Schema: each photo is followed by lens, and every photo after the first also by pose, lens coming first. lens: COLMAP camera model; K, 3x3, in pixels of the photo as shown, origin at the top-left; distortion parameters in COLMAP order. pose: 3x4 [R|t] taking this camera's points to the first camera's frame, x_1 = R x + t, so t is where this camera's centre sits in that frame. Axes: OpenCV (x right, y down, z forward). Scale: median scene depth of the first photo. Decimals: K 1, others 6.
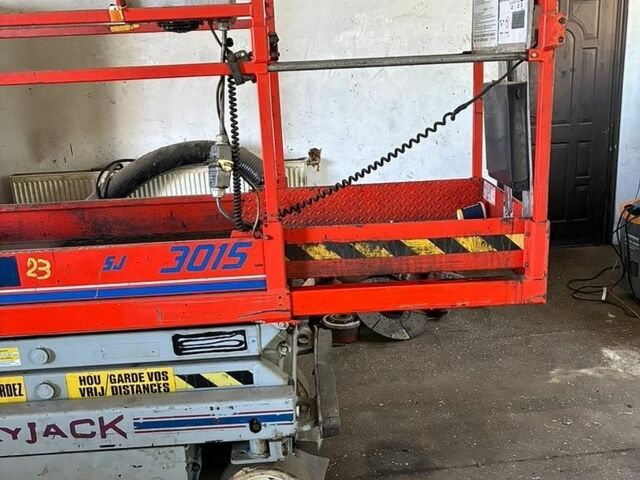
lens RADIAL K [[647.0, 0, 321.2], [0, 647.0, 220.0], [0, 0, 1]] dist [0.041115, 0.000000]
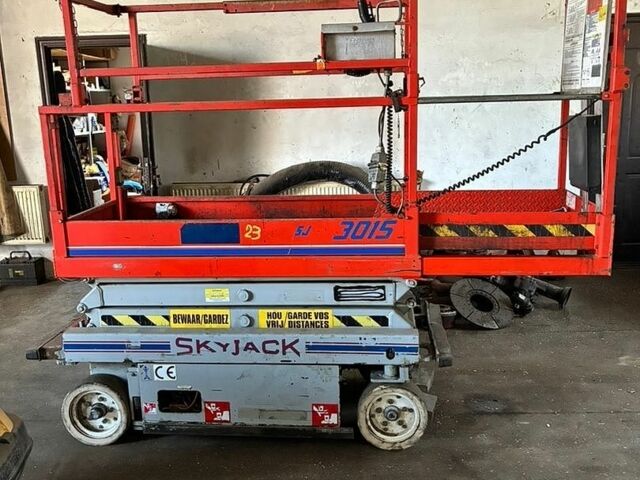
lens RADIAL K [[647.0, 0, 318.0], [0, 647.0, 226.9], [0, 0, 1]] dist [0.041115, 0.000000]
pose [[0.991555, 0.044547, -0.121794, -0.096708], [-0.049557, 0.998032, -0.038423, 0.102935], [0.119842, 0.044134, 0.991811, -0.414760]]
